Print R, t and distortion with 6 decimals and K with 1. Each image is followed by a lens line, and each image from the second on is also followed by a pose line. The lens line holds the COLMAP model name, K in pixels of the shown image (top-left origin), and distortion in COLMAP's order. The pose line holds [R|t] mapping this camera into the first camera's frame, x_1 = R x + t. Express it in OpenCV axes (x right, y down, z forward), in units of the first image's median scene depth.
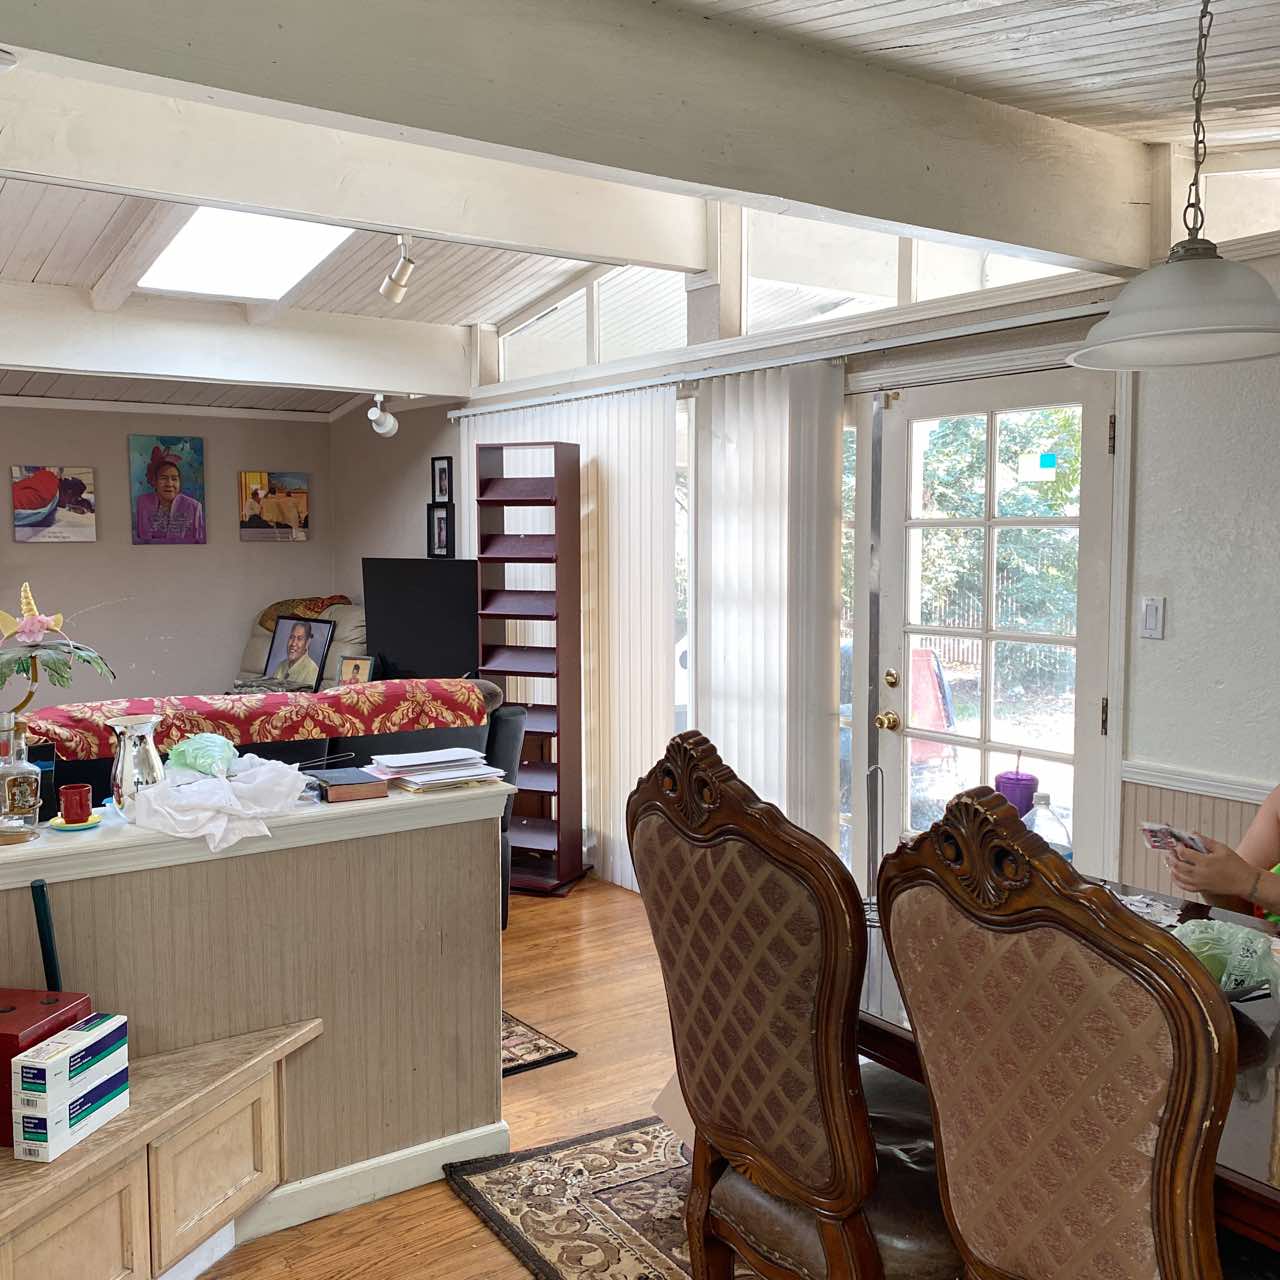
lens RADIAL K [[1311.9, 0, 640.0], [0, 1311.9, 640.0], [0, 0, 1]] dist [0.122961, -0.298741]
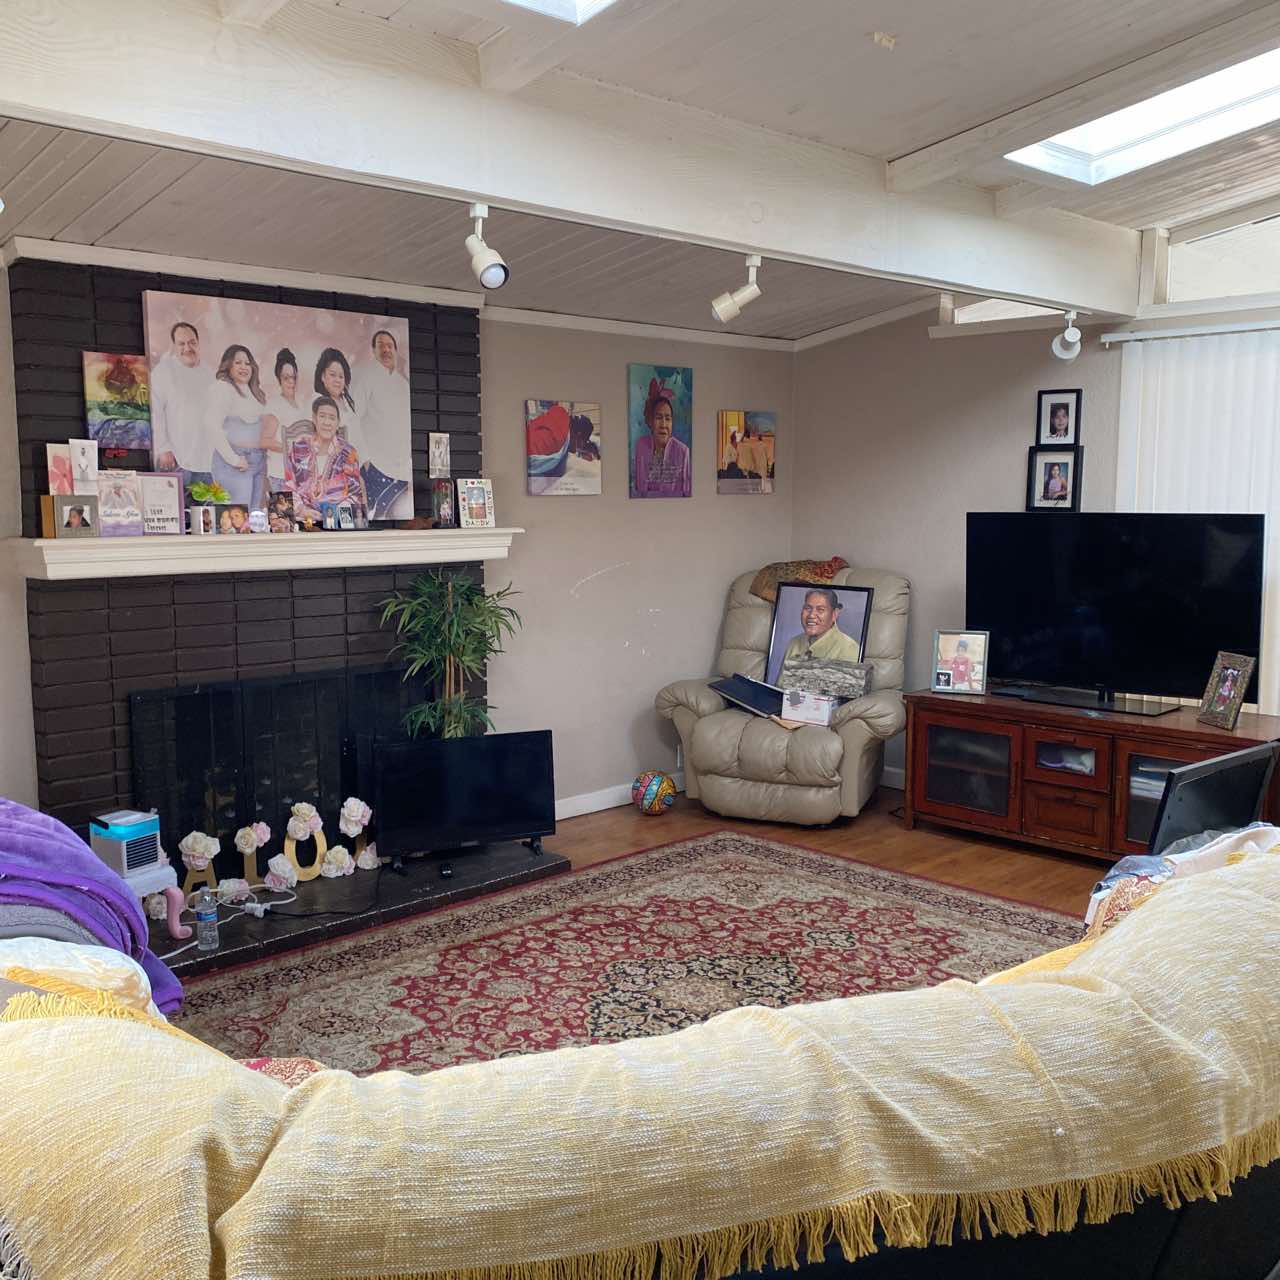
lens RADIAL K [[1311.9, 0, 640.0], [0, 1311.9, 640.0], [0, 0, 1]] dist [0.122961, -0.298741]
pose [[0.987565, -0.019048, 0.156052, -0.509110], [0.013775, 0.999299, 0.034801, -0.012418], [-0.156606, -0.032219, 0.987136, 0.191883]]
